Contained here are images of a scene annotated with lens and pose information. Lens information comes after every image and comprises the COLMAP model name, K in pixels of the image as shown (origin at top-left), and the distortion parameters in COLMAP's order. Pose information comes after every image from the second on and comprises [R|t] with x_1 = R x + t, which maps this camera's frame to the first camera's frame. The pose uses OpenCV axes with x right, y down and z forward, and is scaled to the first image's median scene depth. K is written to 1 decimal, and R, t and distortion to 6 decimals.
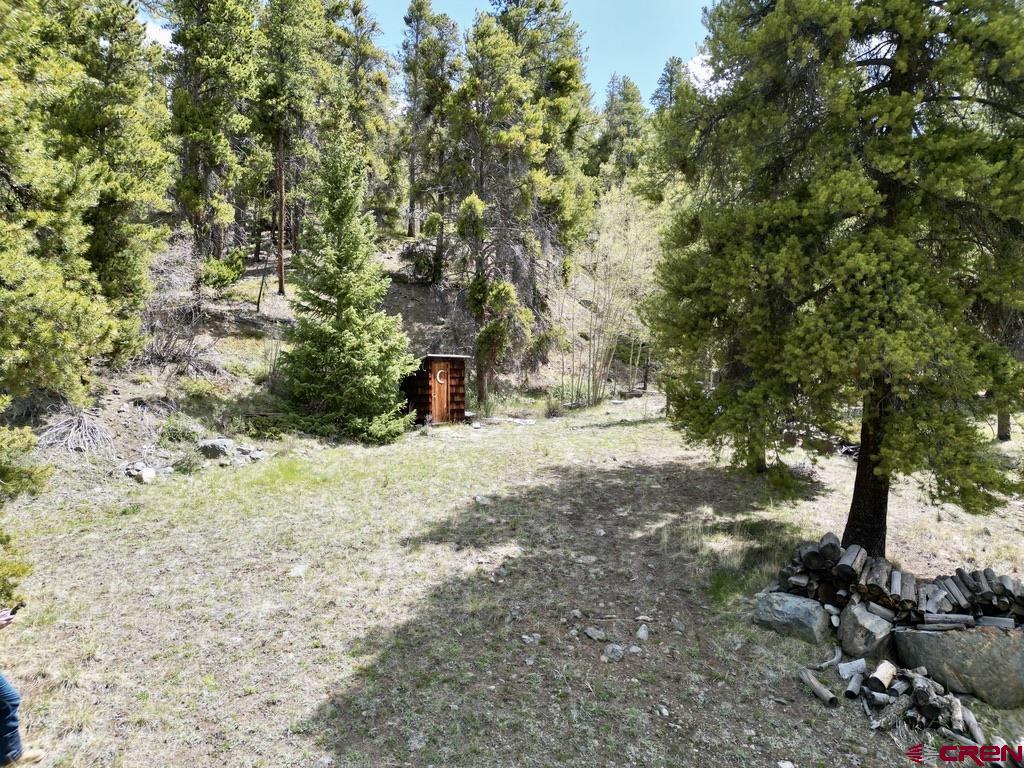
lens RADIAL K [[714.6, 0, 510.2], [0, 714.6, 385.9], [0, 0, 1]] dist [0.078652, -0.069534]
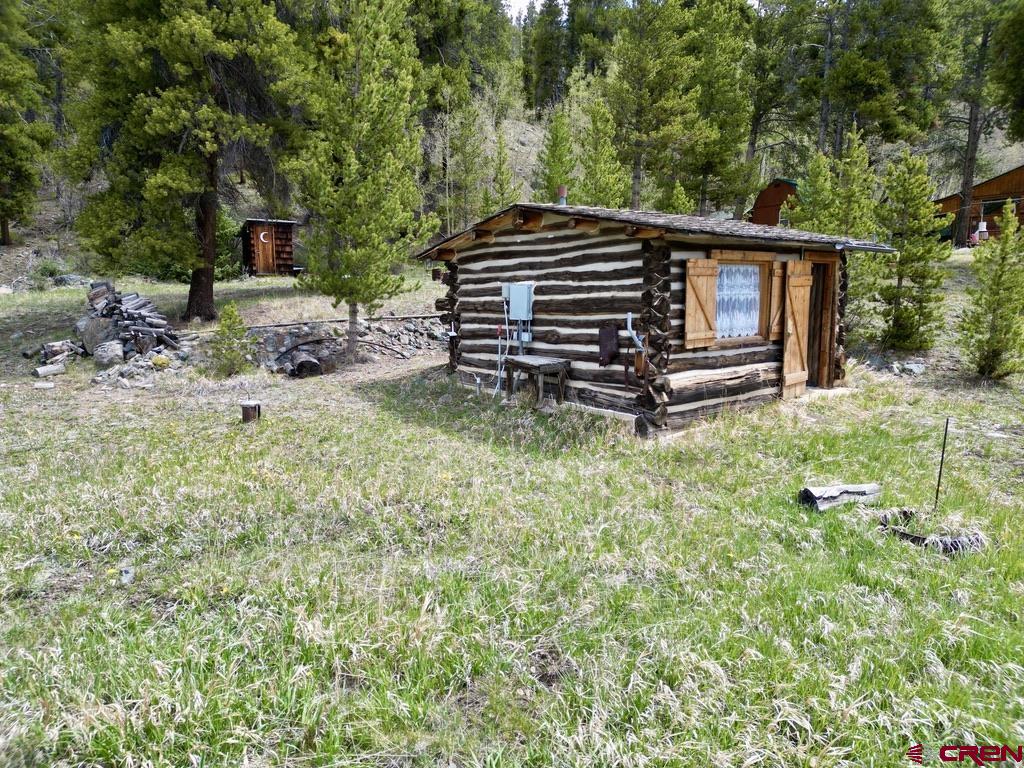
lens RADIAL K [[714.6, 0, 509.6], [0, 714.6, 380.0], [0, 0, 1]] dist [0.078652, -0.069534]
pose [[0.957955, 0.037177, -0.284498, 0.688103], [-0.003081, 0.992845, 0.119367, 0.083673], [0.286900, -0.113471, 0.951216, -0.127012]]
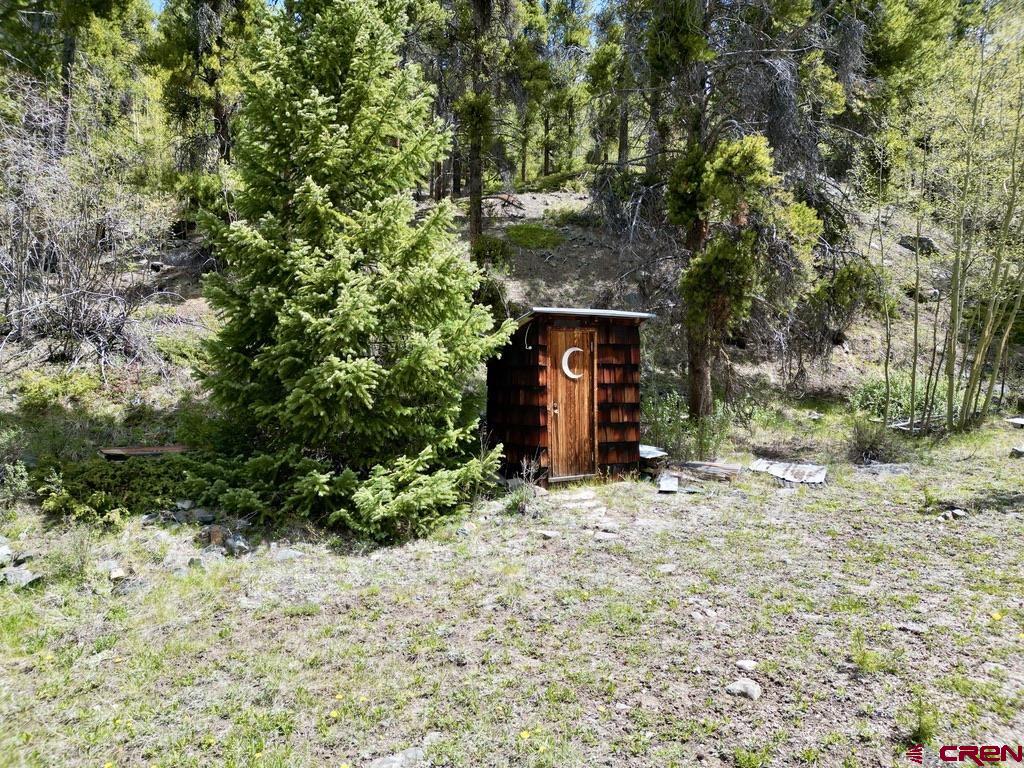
lens RADIAL K [[714.6, 0, 511.9], [0, 714.6, 374.5], [0, 0, 1]] dist [0.078652, -0.069534]
pose [[0.937074, -0.002590, -0.349122, 0.012983], [-0.002343, 0.999903, -0.013706, -0.000762], [0.349124, 0.013661, 0.936977, 0.595848]]
